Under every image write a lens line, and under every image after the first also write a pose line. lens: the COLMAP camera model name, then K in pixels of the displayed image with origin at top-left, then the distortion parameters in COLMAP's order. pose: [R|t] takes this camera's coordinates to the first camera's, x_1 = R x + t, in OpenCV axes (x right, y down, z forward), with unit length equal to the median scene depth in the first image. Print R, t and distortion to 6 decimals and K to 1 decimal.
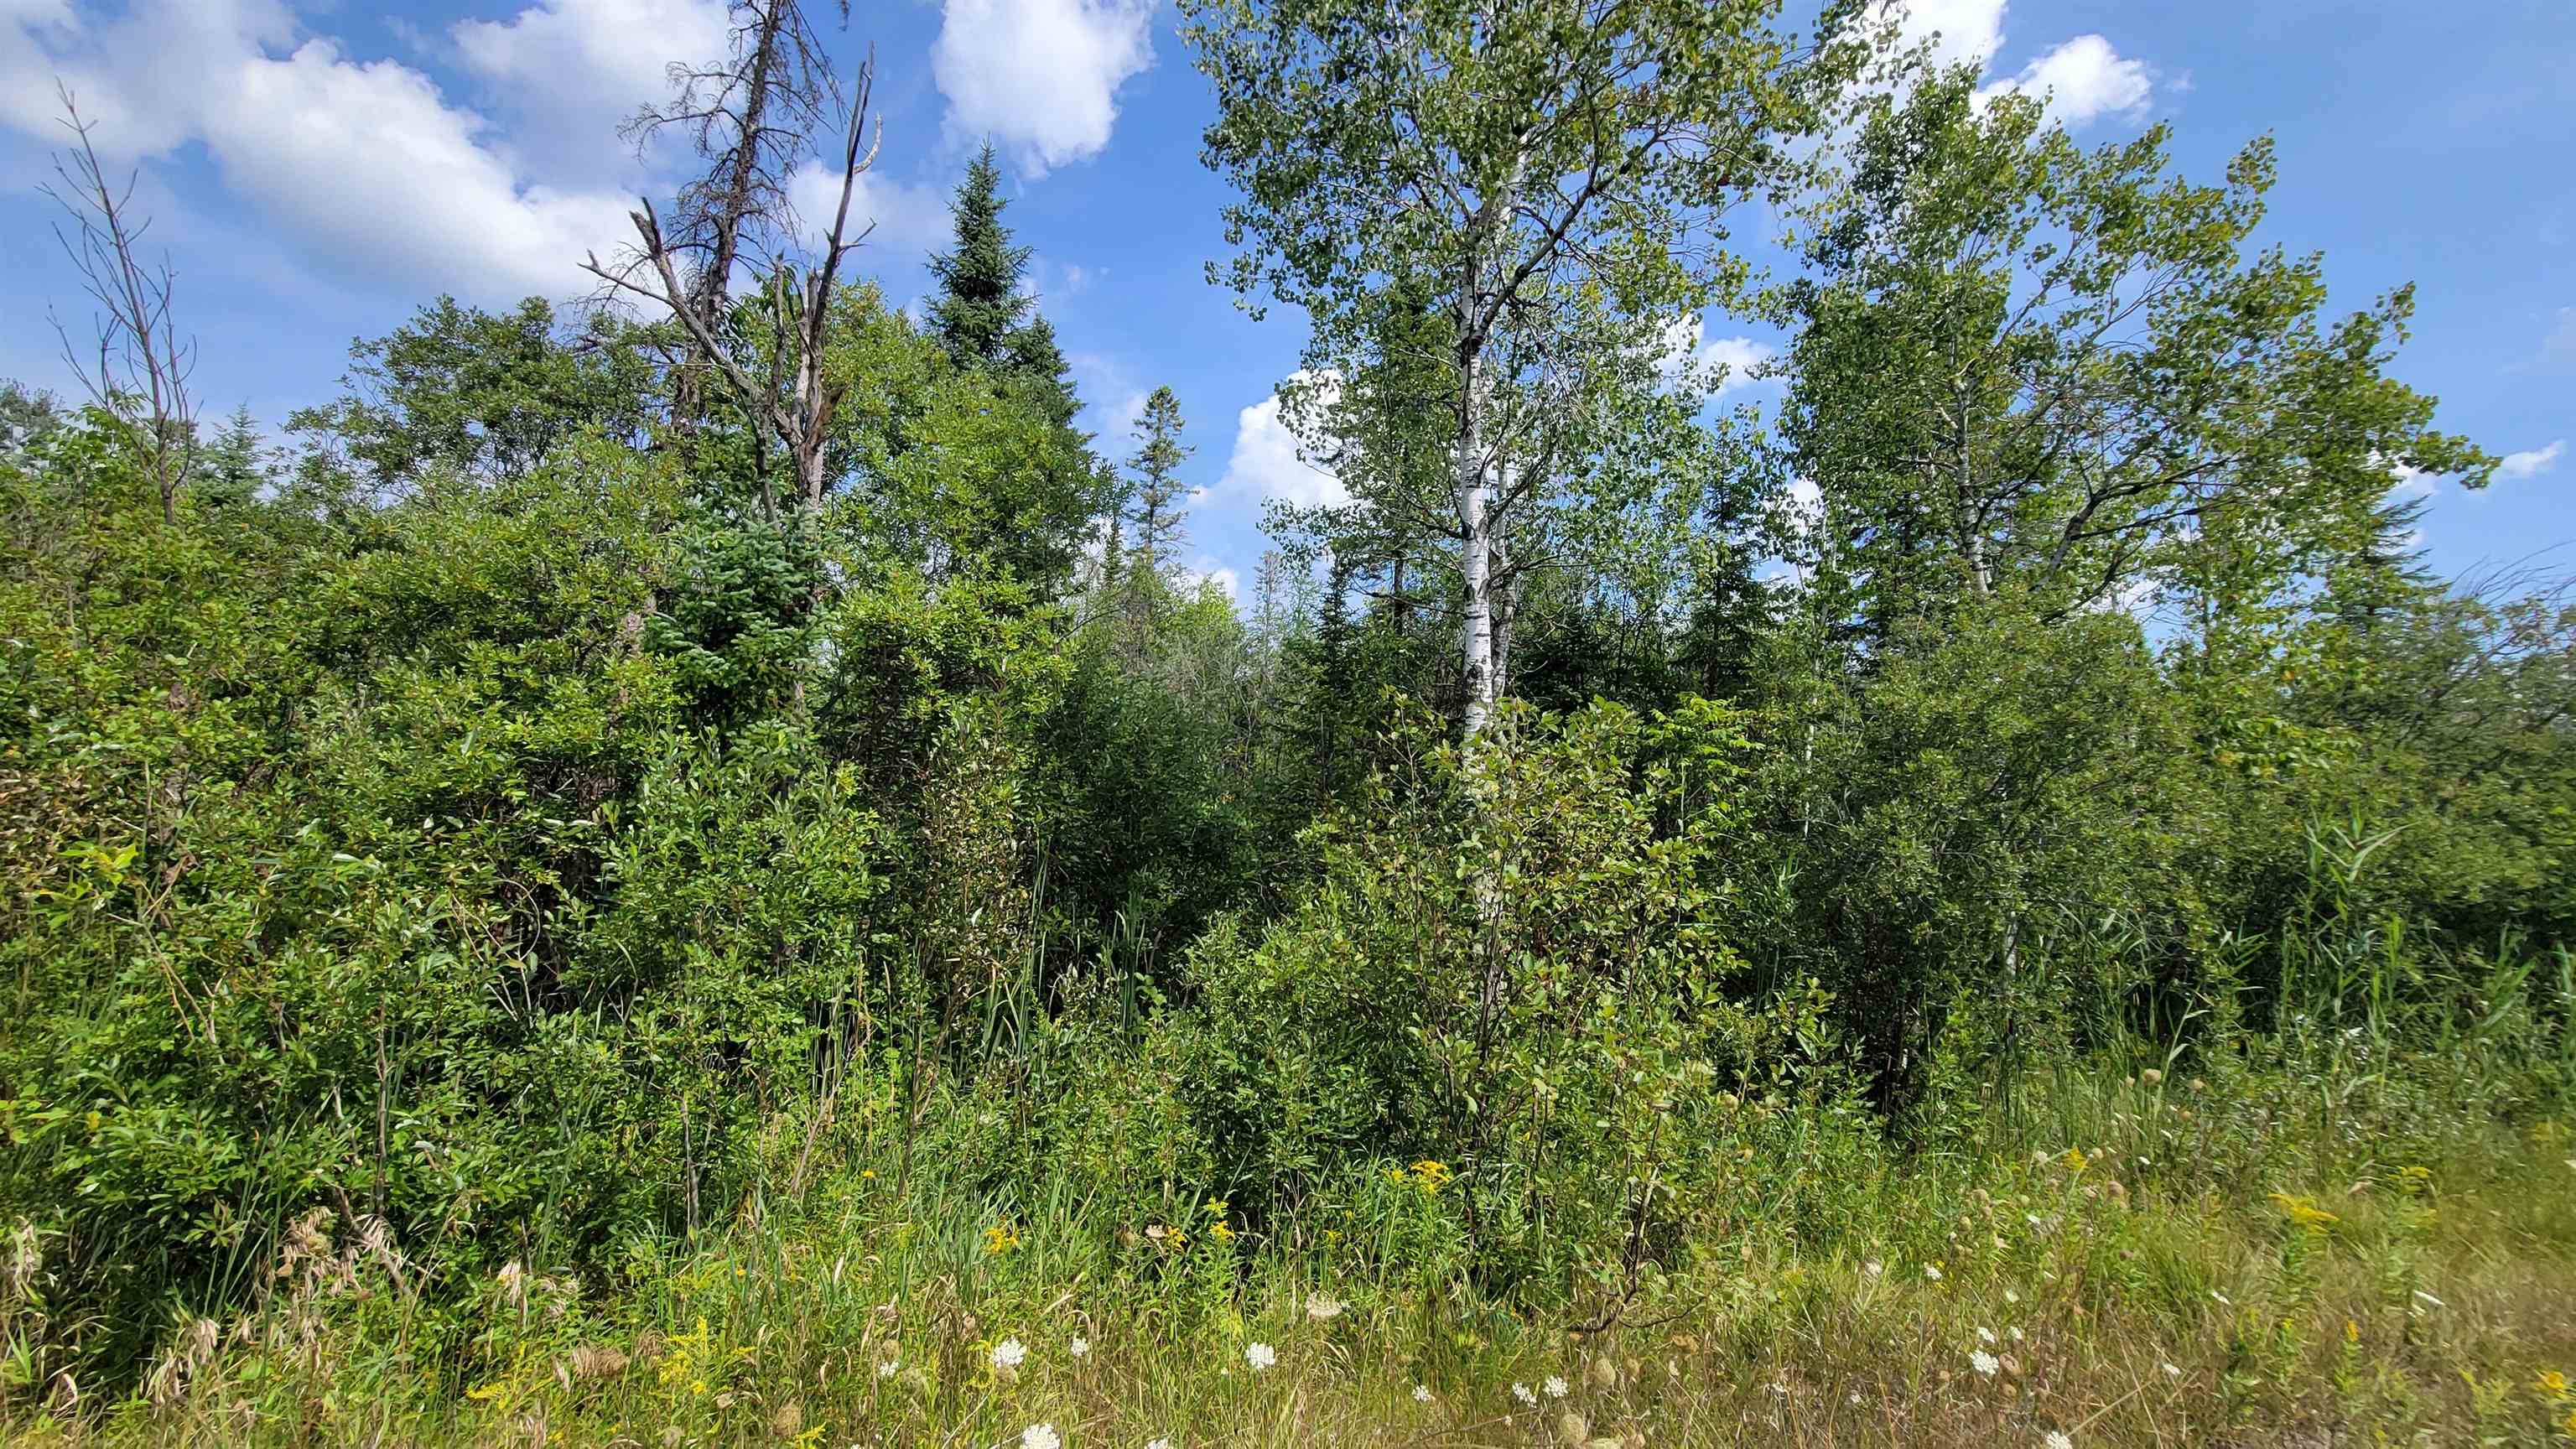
lens RADIAL K [[1030.1, 0, 1288.0], [0, 1030.1, 724.5], [0, 0, 1]] dist [-0.043756, 0.012700]
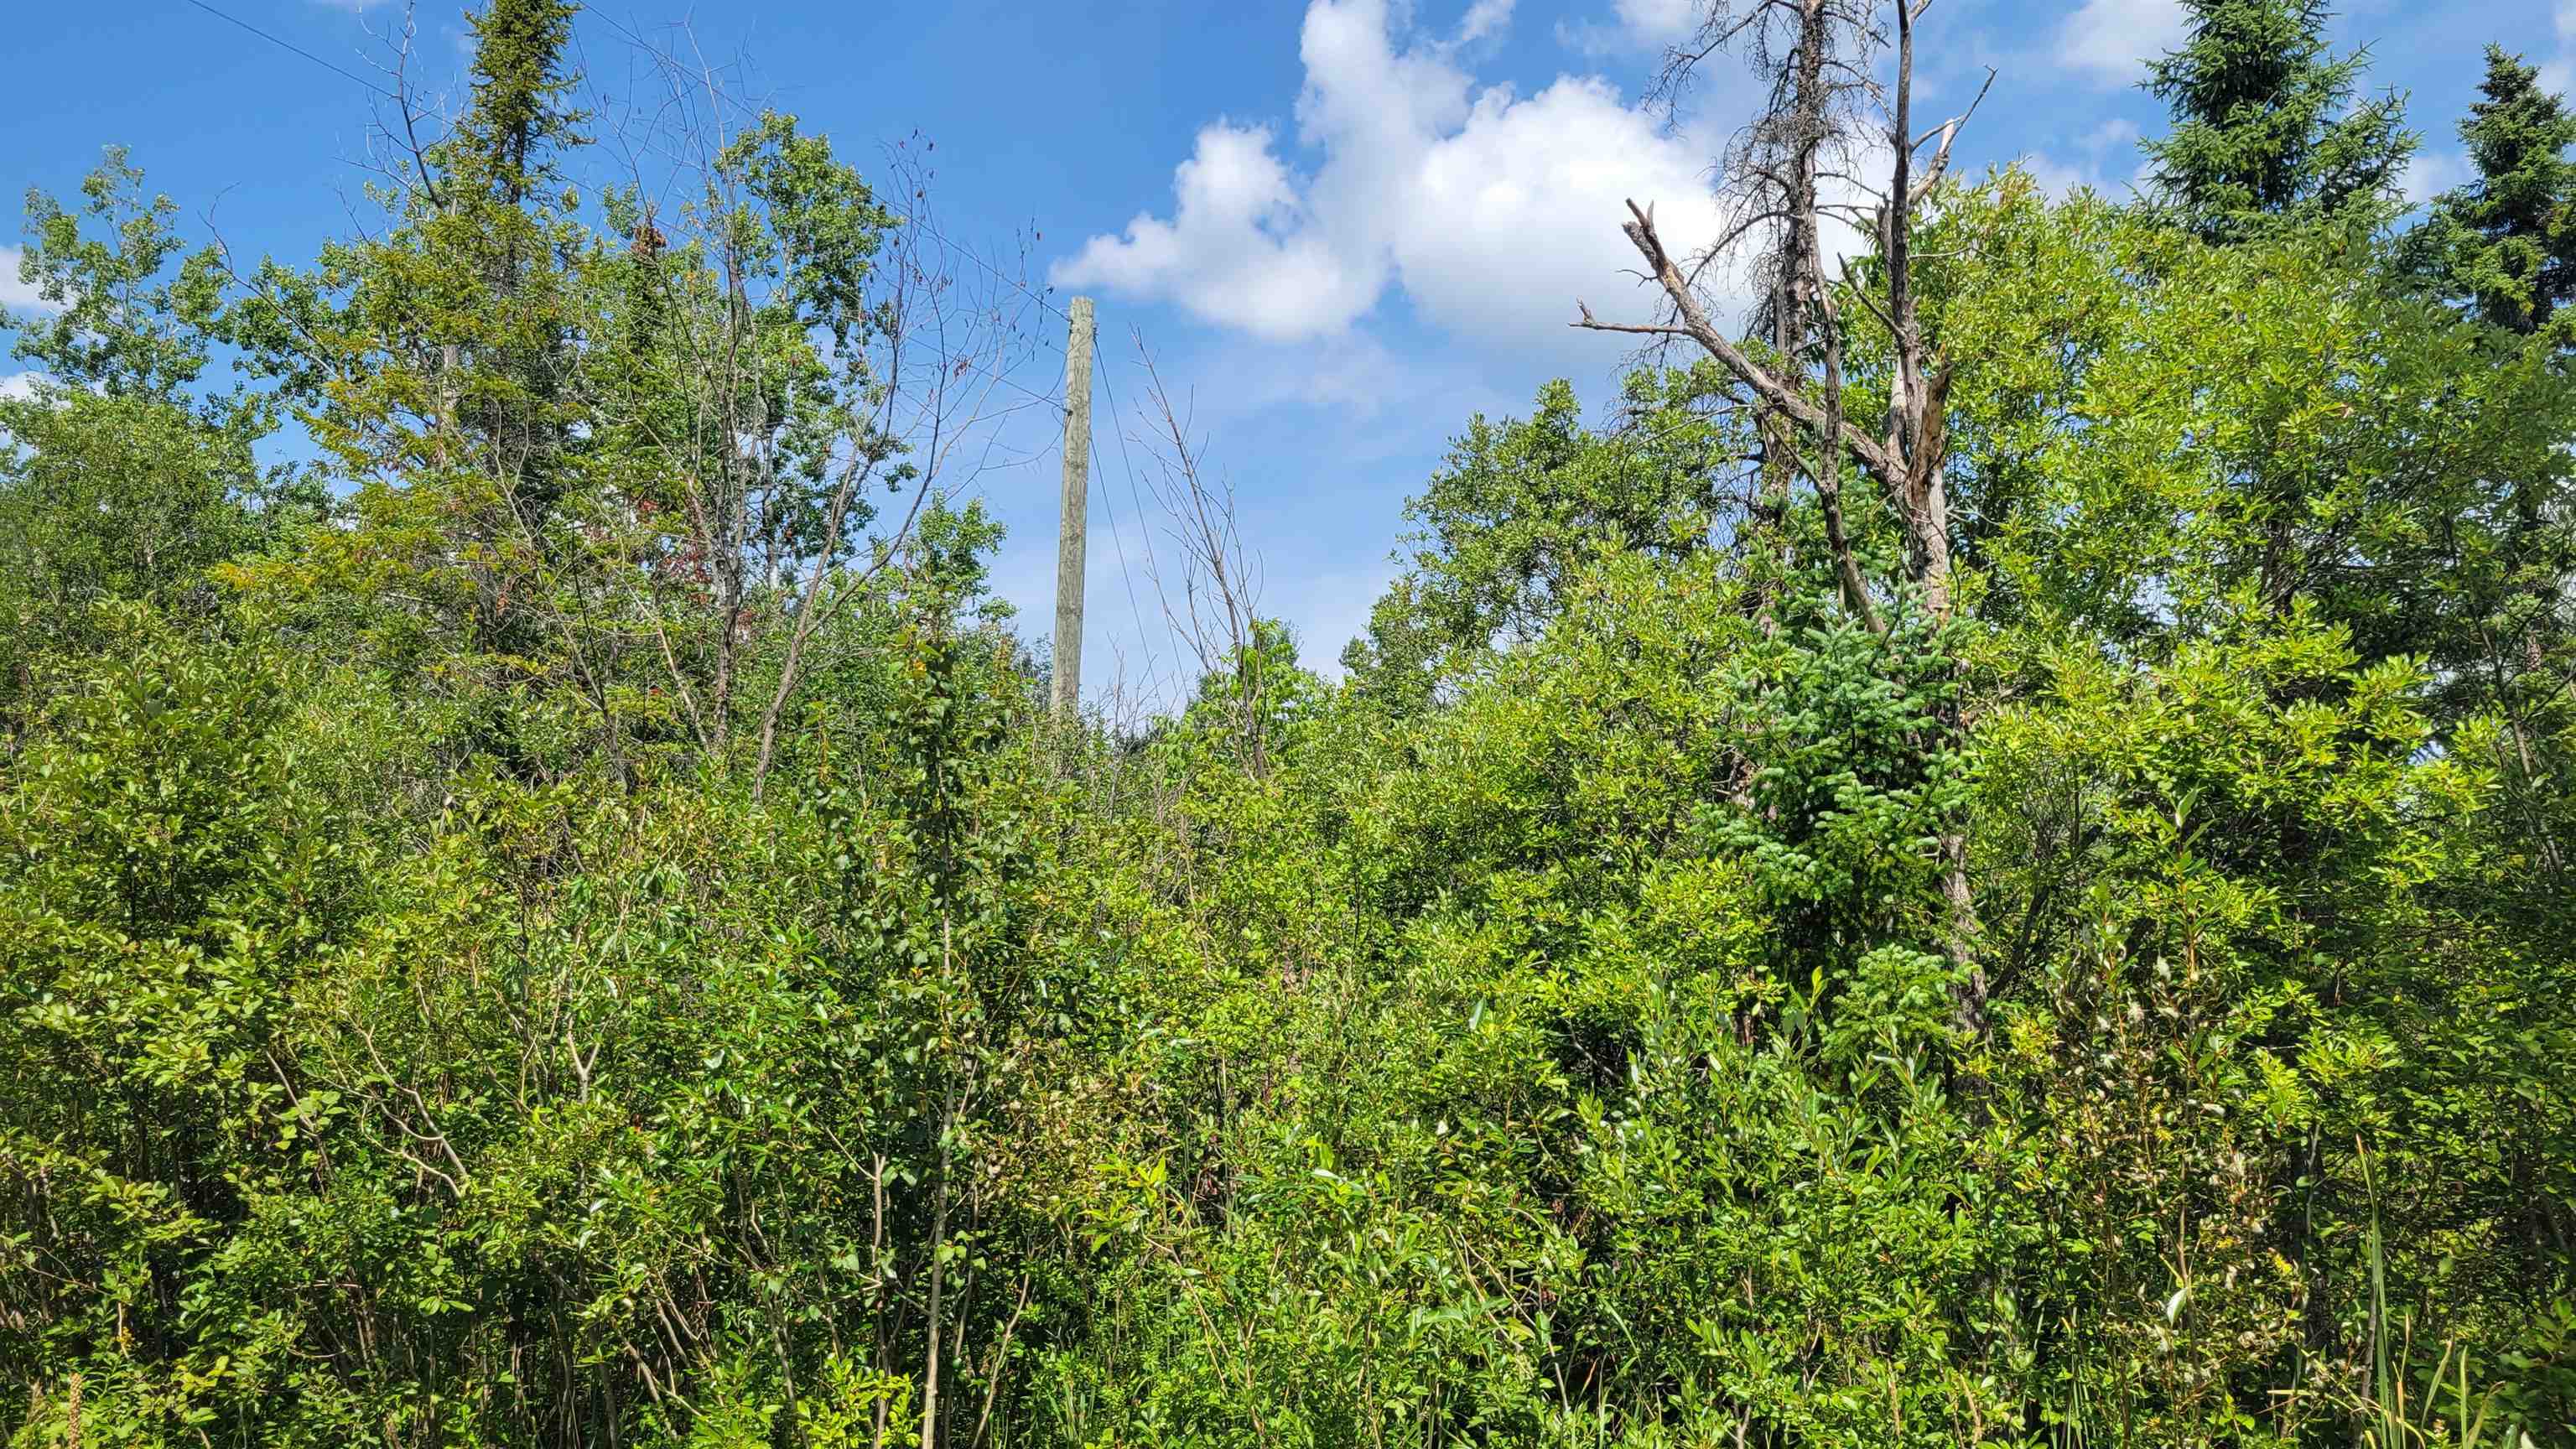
lens RADIAL K [[1915.6, 0, 1288.0], [0, 1915.6, 724.5], [0, 0, 1]] dist [0.000321, 0.002074]
pose [[0.601722, -0.171955, -0.779976, 0.173687], [0.083539, 0.984743, -0.152651, 0.008646], [0.794325, 0.026695, 0.606907, 0.030605]]
